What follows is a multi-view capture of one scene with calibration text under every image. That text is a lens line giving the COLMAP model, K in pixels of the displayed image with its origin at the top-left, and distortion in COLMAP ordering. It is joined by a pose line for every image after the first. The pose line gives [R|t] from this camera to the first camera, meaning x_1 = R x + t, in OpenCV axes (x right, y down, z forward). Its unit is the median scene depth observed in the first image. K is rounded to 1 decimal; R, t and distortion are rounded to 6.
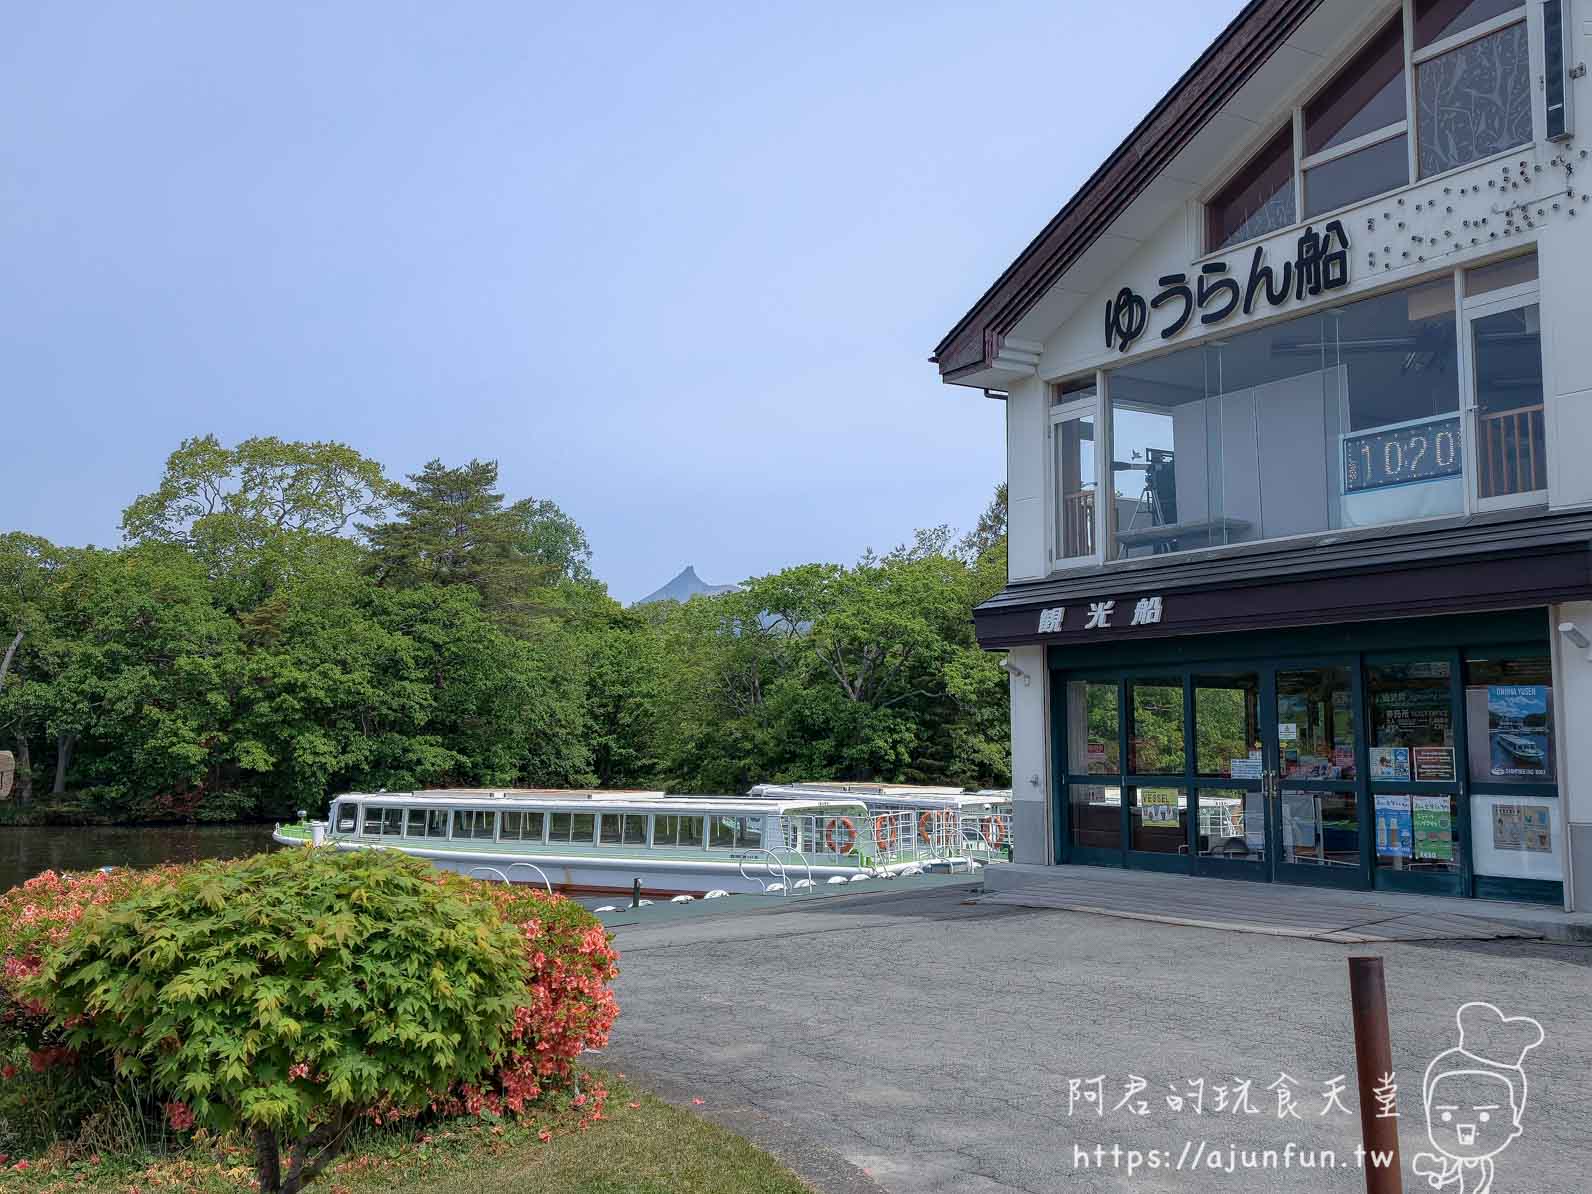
lens RADIAL K [[1647.8, 0, 796.0], [0, 1647.8, 597.0], [0, 0, 1]] dist [0.097358, -0.201540]
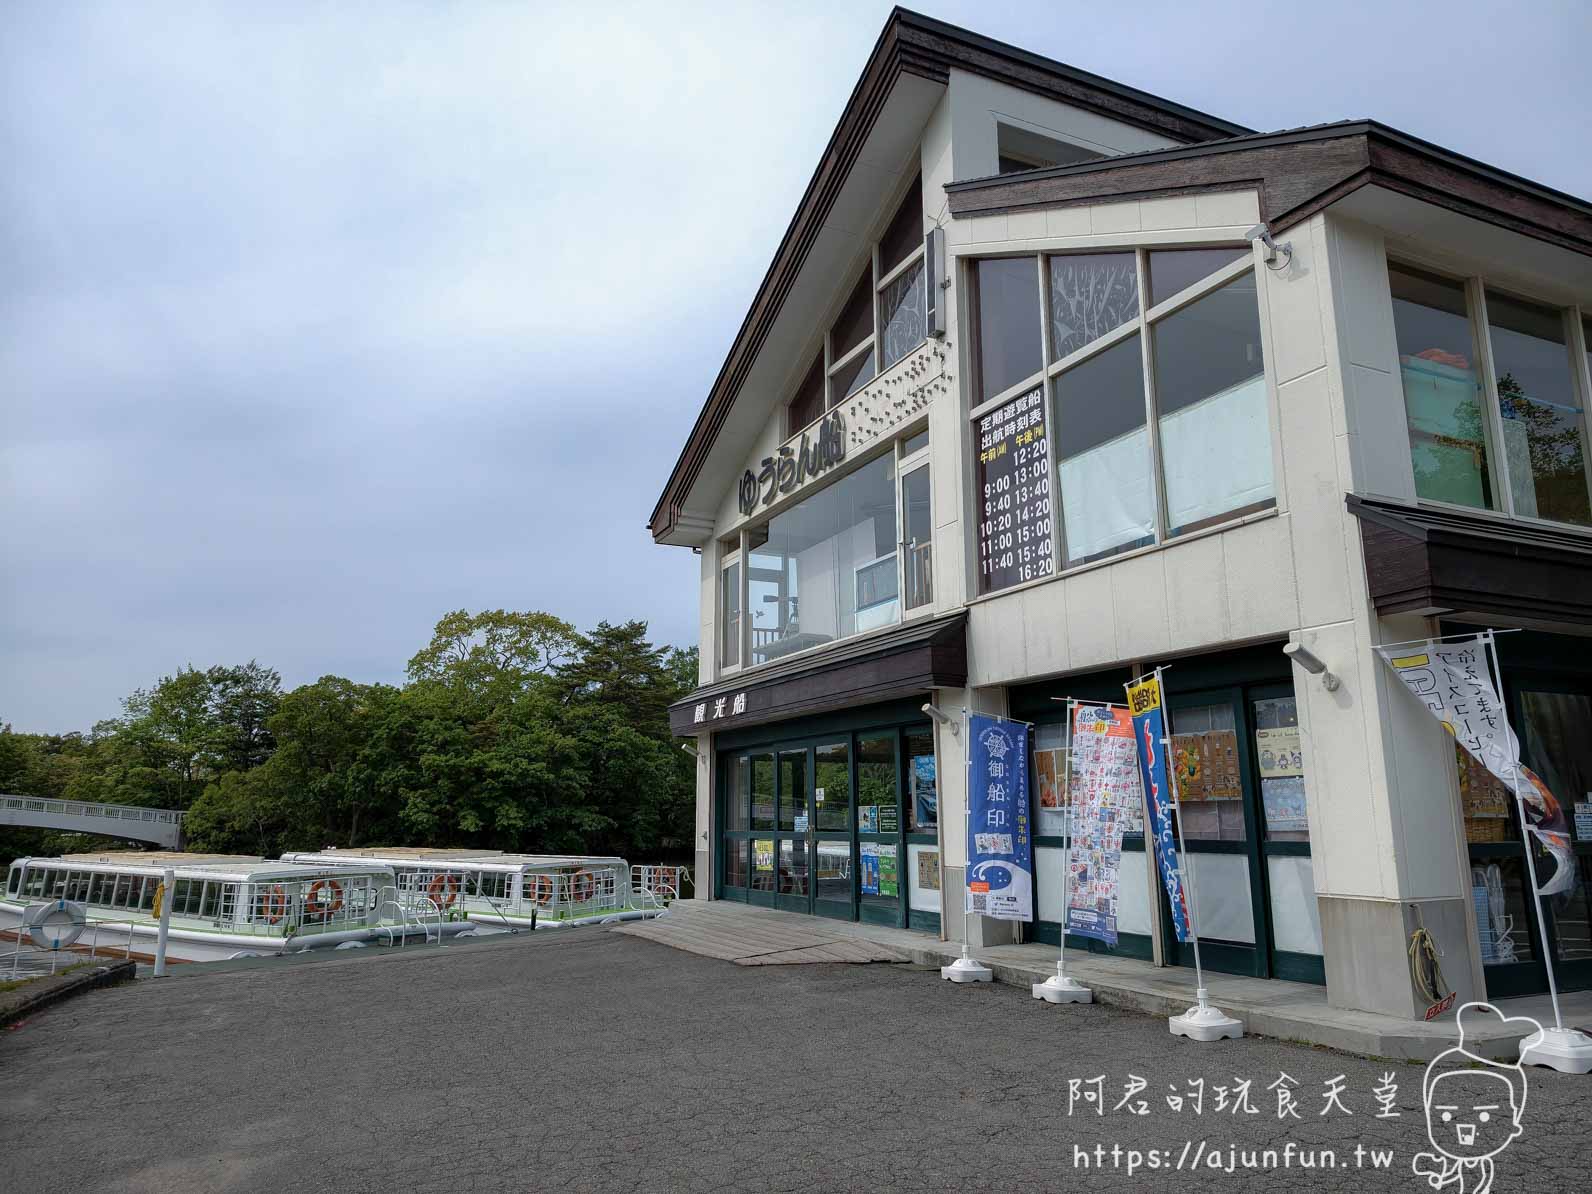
lens RADIAL K [[1095.7, 0, 796.0], [0, 1095.7, 597.0], [0, 0, 1]] dist [0.049834, -0.000625]
pose [[0.994039, -0.028999, -0.105098, 0.358860], [0.018049, 0.994447, -0.103678, 0.014977], [0.107521, 0.101163, 0.989043, 0.124949]]
